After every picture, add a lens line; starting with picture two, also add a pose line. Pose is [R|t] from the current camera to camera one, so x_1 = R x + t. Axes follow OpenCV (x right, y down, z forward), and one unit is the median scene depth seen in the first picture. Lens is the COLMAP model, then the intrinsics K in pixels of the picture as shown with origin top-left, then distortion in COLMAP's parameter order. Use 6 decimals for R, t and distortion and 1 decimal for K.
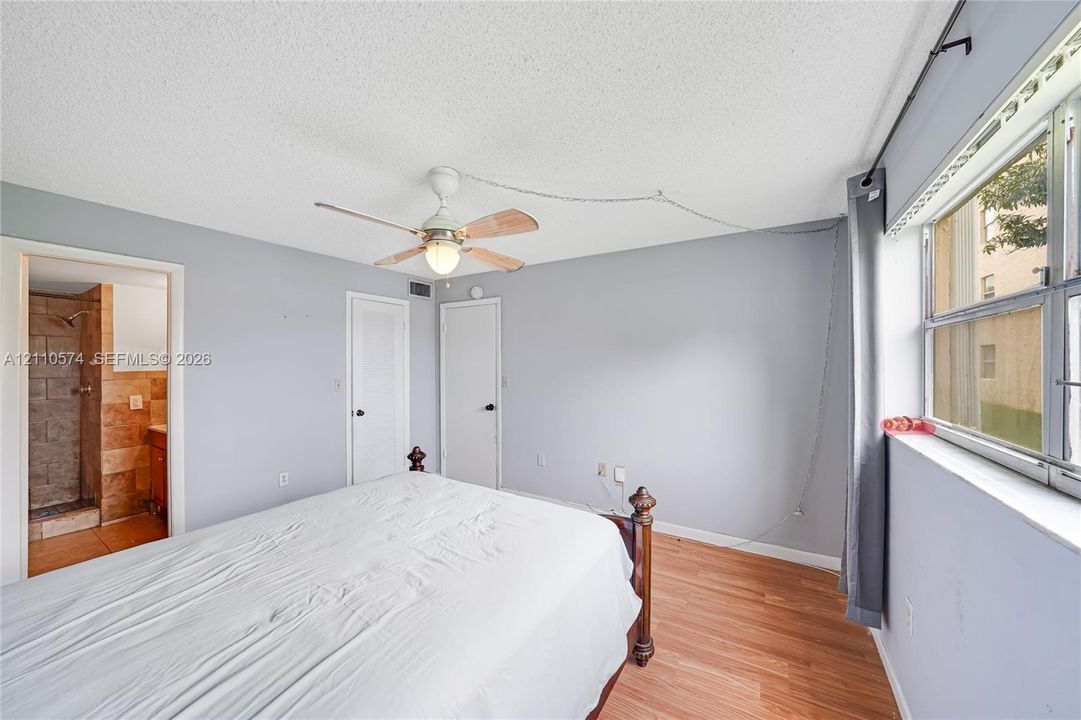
lens RADIAL K [[377.8, 0, 540.5], [0, 377.8, 360.0], [0, 0, 1]] dist [-0.025273, 0.005733]
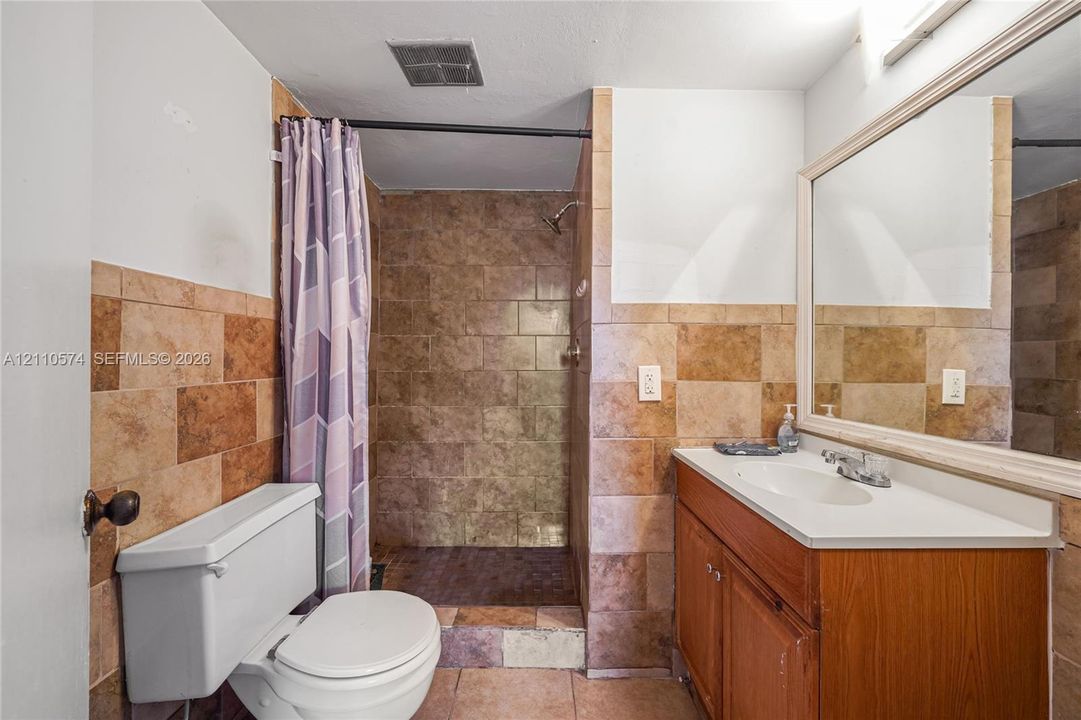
lens RADIAL K [[472.7, 0, 541.8], [0, 472.7, 353.3], [0, 0, 1]] dist [-0.001470, 0.000042]
pose [[0.544372, 0.007355, -0.838812, -0.748221], [-0.008459, 0.999959, 0.003278, 0.083851], [0.838801, 0.005311, 0.544412, 0.640478]]
